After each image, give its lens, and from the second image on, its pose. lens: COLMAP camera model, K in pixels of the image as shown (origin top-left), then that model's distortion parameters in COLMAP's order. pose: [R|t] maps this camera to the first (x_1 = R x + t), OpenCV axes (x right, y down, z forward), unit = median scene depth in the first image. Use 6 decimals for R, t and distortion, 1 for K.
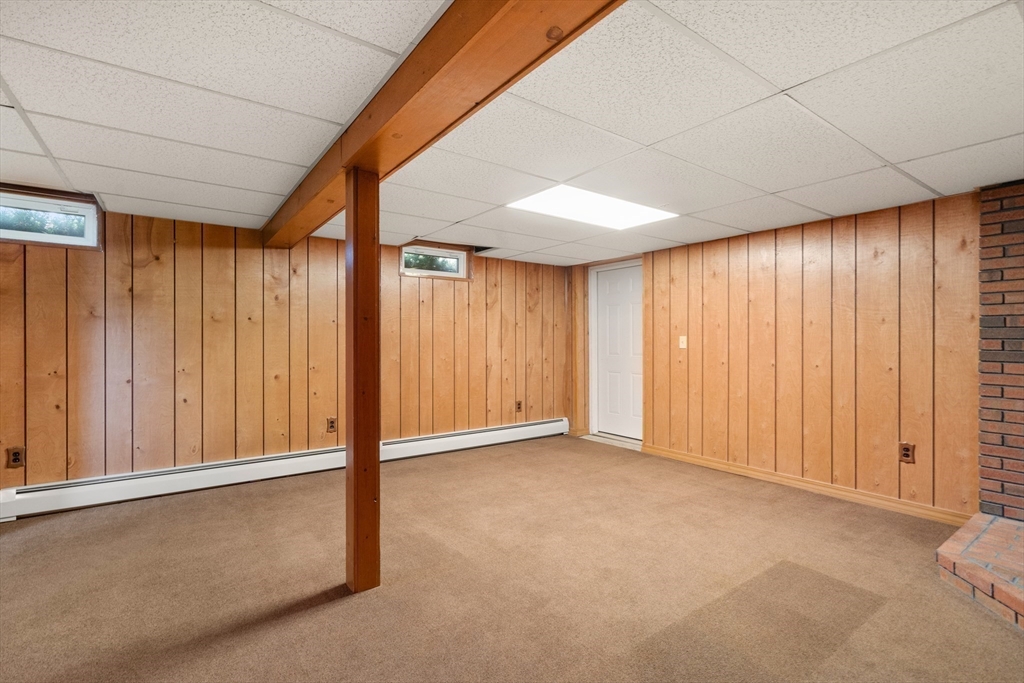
lens RADIAL K [[474.8, 0, 511.7], [0, 474.8, 339.6], [0, 0, 1]] dist [-0.001393, 0.000942]
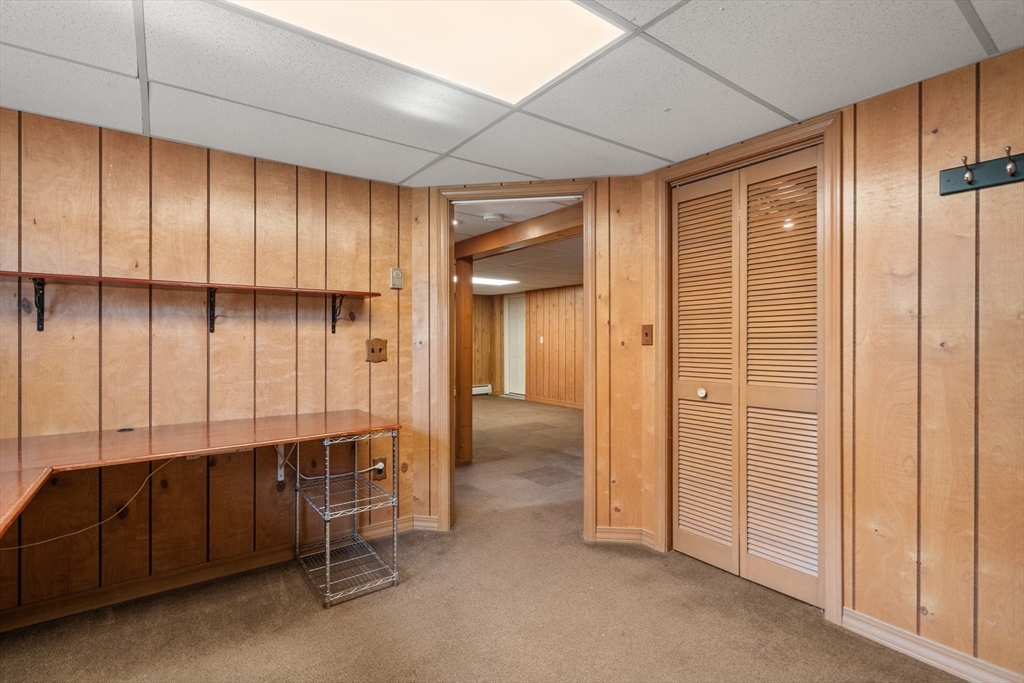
lens RADIAL K [[474.8, 0, 510.1], [0, 474.8, 339.3], [0, 0, 1]] dist [-0.001393, 0.000942]
pose [[0.999976, 0.001685, 0.006714, 0.229133], [-0.001691, 0.999998, 0.000910, 0.001275], [-0.006713, -0.000921, 0.999977, -0.921365]]
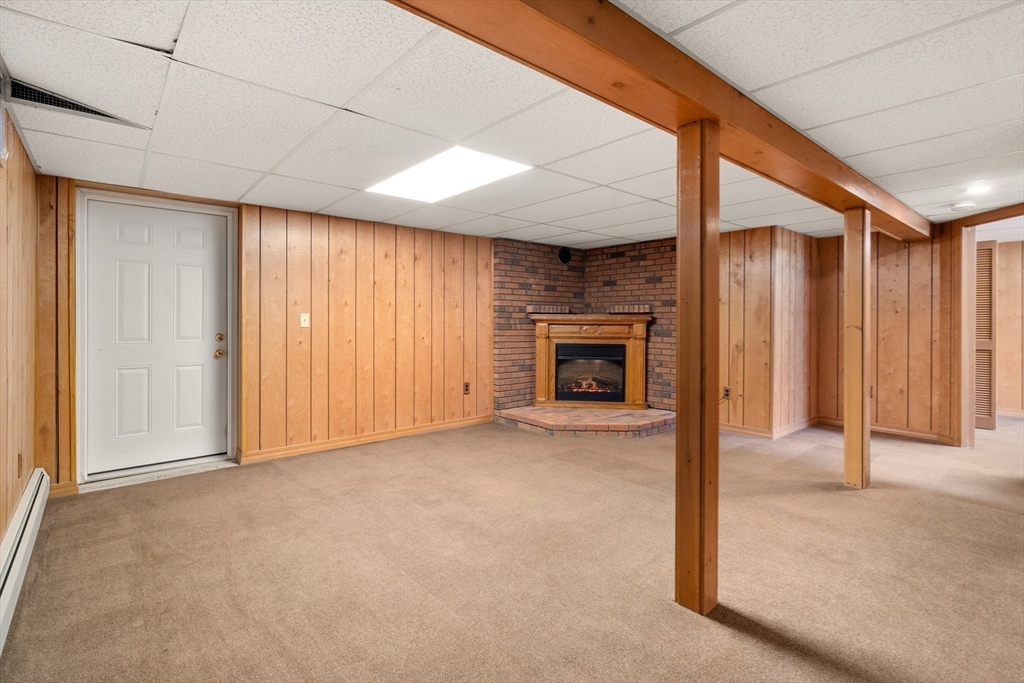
lens RADIAL K [[474.8, 0, 497.7], [0, 474.8, 322.4], [0, 0, 1]] dist [-0.001393, 0.000942]
pose [[-0.068467, -0.003287, 0.997648, -0.570464], [-0.001252, 0.999994, 0.003209, 0.006377], [-0.997653, -0.001030, -0.068471, 0.722210]]
